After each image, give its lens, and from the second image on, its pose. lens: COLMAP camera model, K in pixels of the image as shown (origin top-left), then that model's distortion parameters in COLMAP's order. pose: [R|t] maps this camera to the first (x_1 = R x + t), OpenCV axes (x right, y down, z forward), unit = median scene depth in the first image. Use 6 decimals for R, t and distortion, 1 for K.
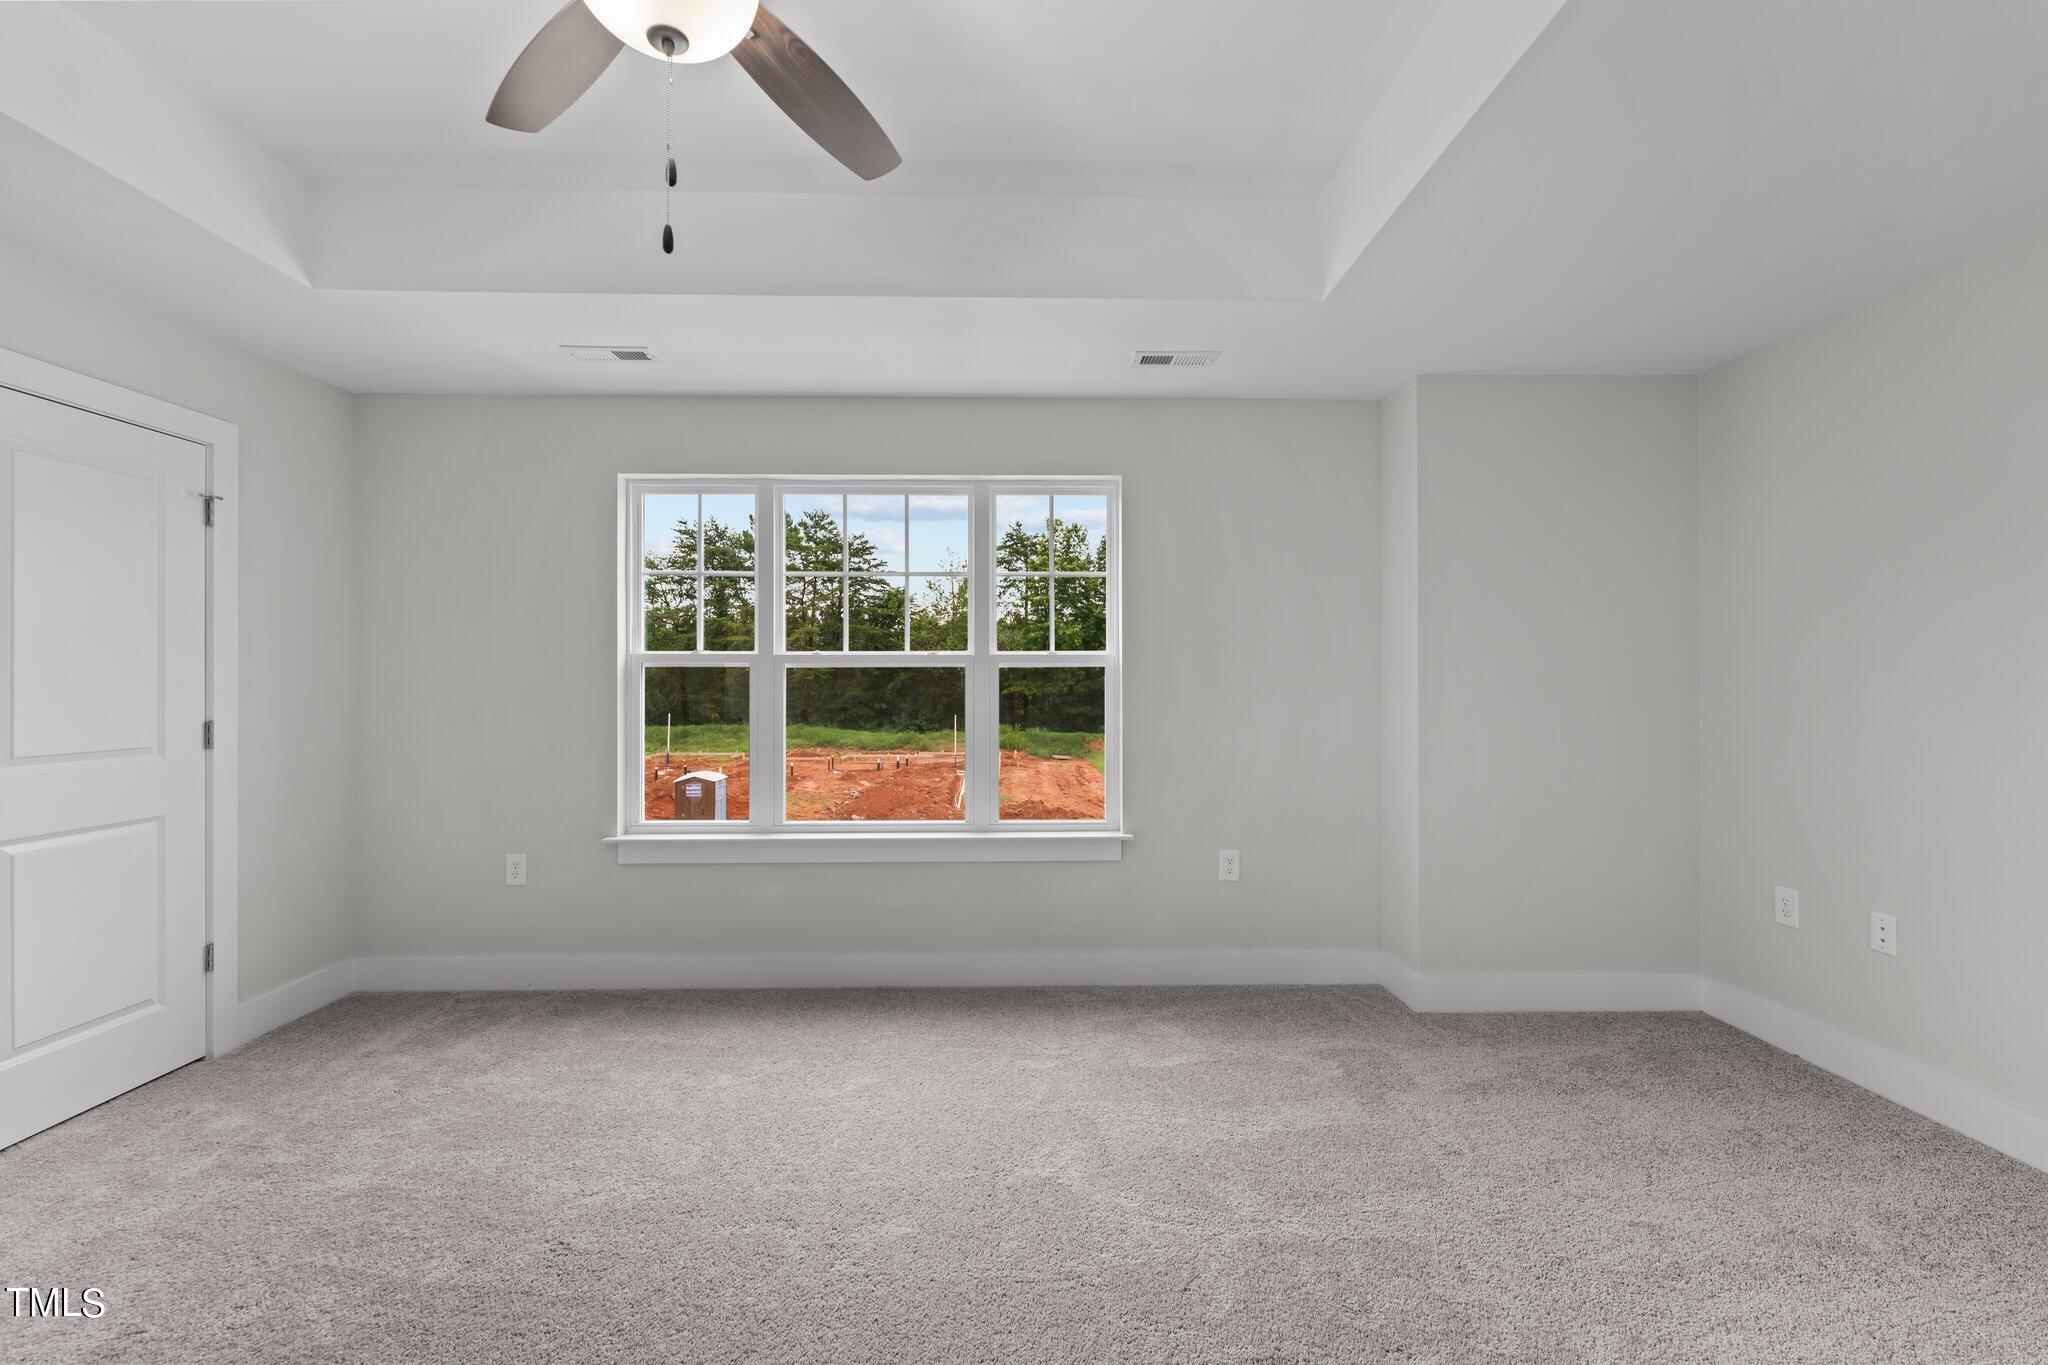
lens RADIAL K [[836.2, 0, 1024.0], [0, 836.2, 682.5], [0, 0, 1]] dist [-0.001948, 0.000002]
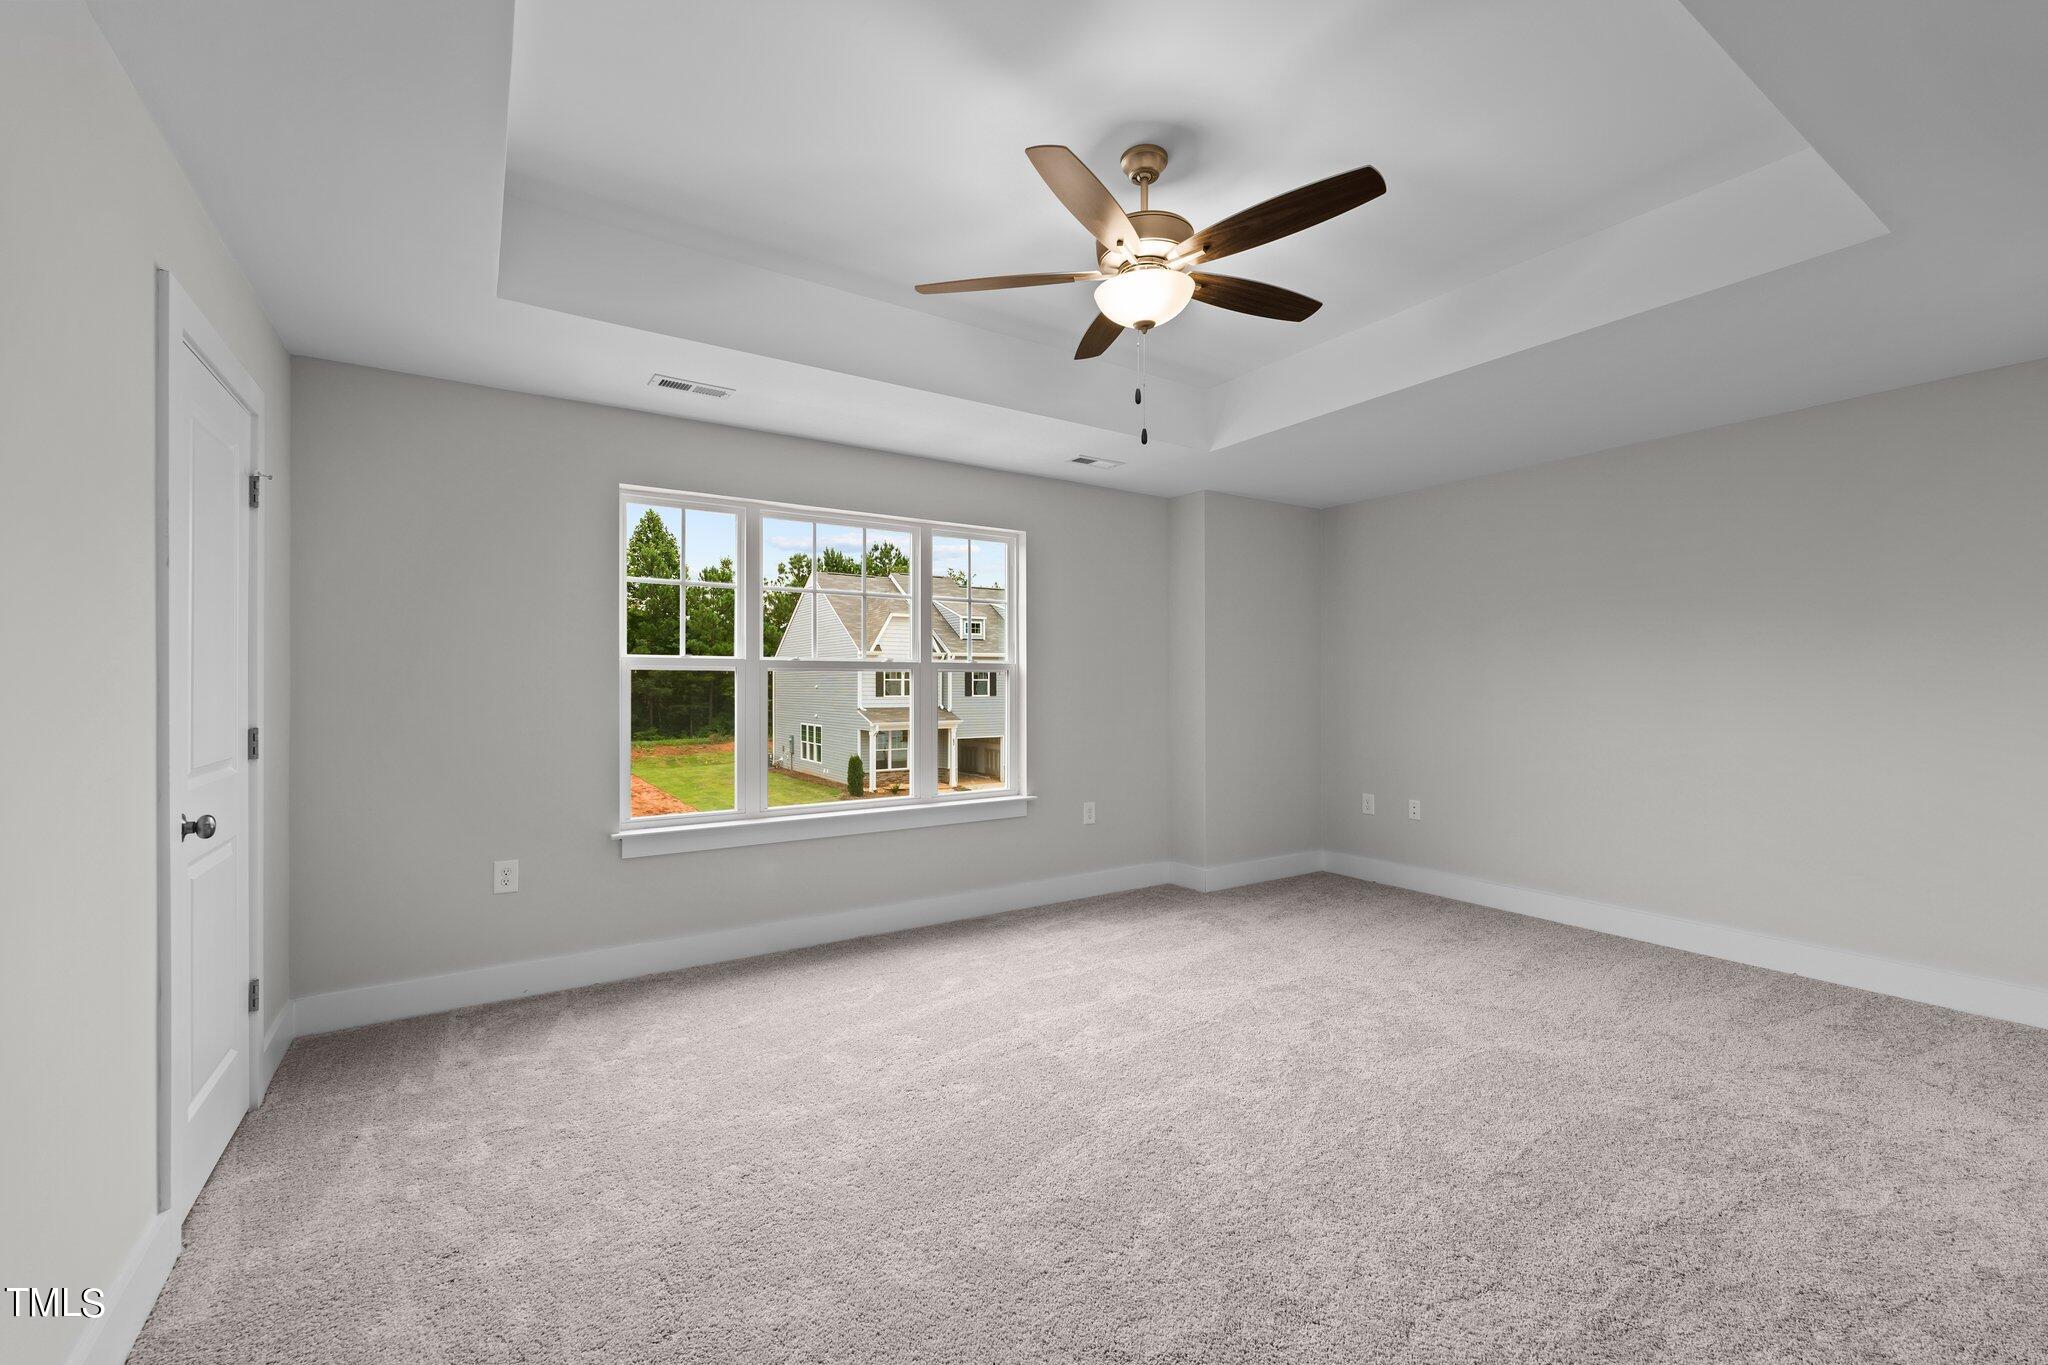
lens RADIAL K [[836.2, 0, 1024.0], [0, 836.2, 682.5], [0, 0, 1]] dist [-0.001948, 0.000002]
pose [[0.848383, 0.000123, 0.529383, -0.667418], [0.002907, 0.999984, -0.004891, 0.004131], [-0.529376, 0.005688, 0.848369, -0.162733]]
